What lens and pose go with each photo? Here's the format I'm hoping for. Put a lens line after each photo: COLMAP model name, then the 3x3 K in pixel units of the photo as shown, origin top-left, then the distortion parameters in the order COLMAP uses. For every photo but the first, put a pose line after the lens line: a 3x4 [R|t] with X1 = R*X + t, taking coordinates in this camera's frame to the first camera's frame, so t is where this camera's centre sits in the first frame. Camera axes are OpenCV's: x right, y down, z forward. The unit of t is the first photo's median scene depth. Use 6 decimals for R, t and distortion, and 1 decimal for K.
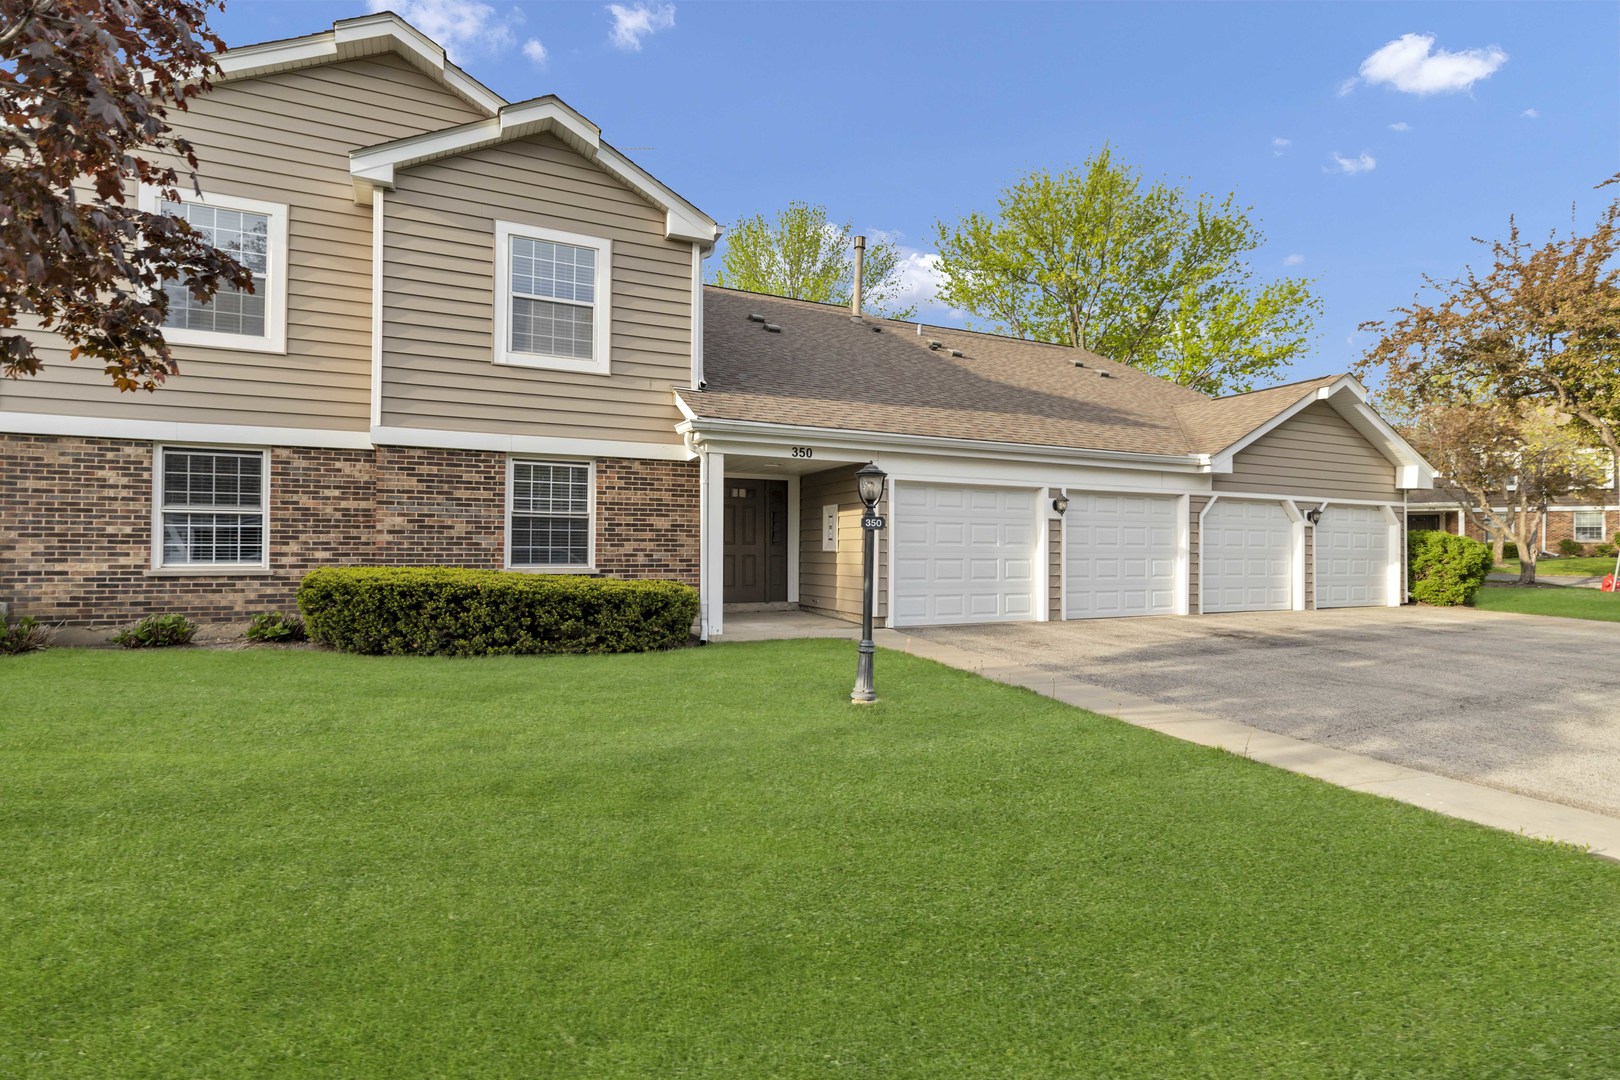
lens RADIAL K [[808.8, 0, 839.4], [0, 808.8, 542.1], [0, 0, 1]] dist [-0.001459, -0.000071]
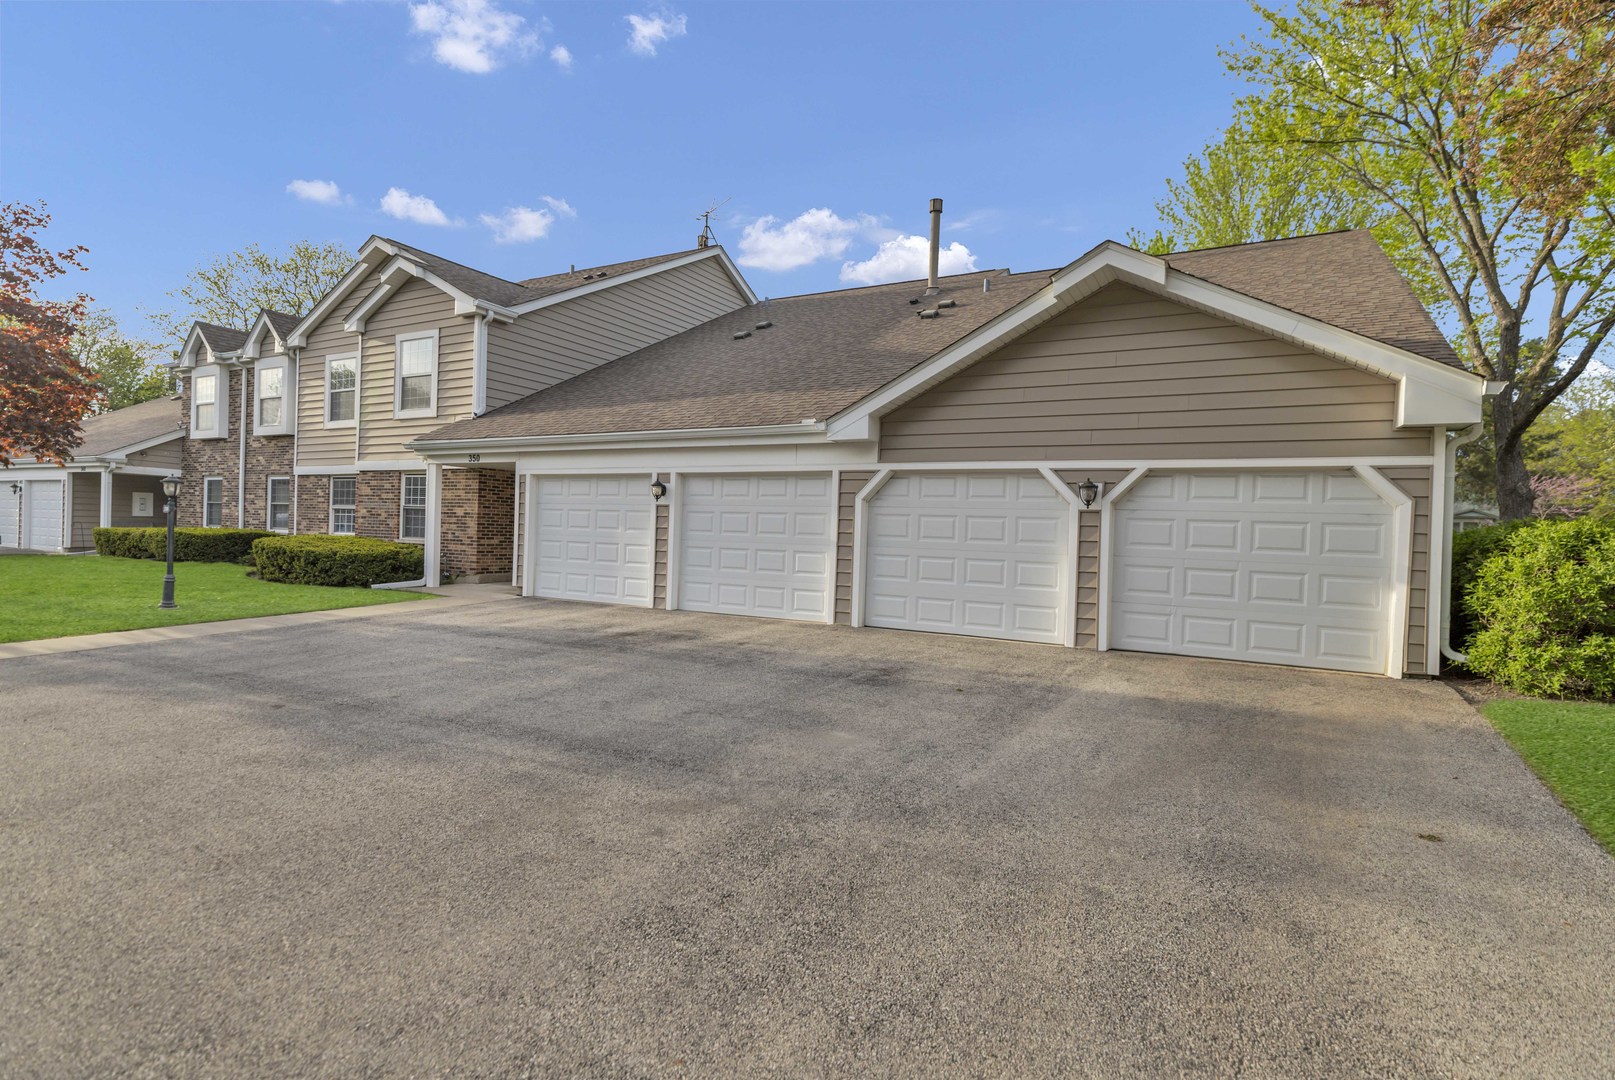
lens RADIAL K [[806.3, 0, 836.8], [0, 806.3, 542.1], [0, 0, 1]] dist [-0.001459, -0.000071]
pose [[0.571423, 0.023154, -0.820329, 1.294647], [-0.016342, 0.999725, 0.016834, -0.004046], [0.820493, 0.003787, 0.571644, 0.678375]]
